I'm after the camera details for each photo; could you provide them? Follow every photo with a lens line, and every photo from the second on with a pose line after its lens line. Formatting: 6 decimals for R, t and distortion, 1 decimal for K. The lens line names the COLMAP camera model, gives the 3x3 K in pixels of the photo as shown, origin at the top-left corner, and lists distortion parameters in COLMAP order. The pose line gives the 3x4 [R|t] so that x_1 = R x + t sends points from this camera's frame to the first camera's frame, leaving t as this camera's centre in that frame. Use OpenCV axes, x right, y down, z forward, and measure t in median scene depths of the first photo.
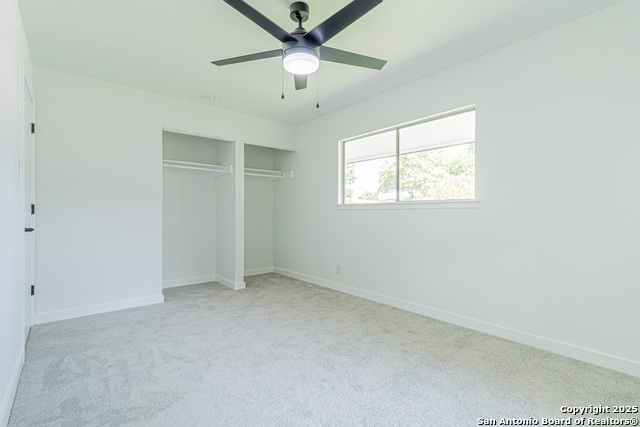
lens RADIAL K [[294.5, 0, 323.2], [0, 294.5, 210.4], [0, 0, 1]] dist [0.002271, 0.000349]
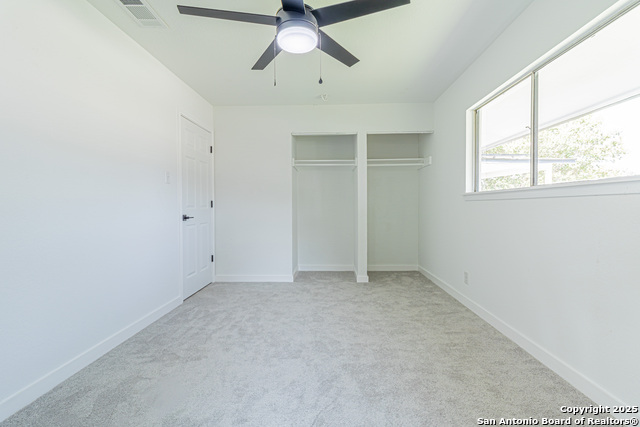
lens RADIAL K [[294.5, 0, 323.2], [0, 294.5, 210.4], [0, 0, 1]] dist [0.002271, 0.000349]
pose [[0.745231, 0.004244, -0.666793, 0.344972], [0.012955, 0.999699, 0.020841, 0.002833], [0.666681, -0.024169, 0.744951, 0.221863]]
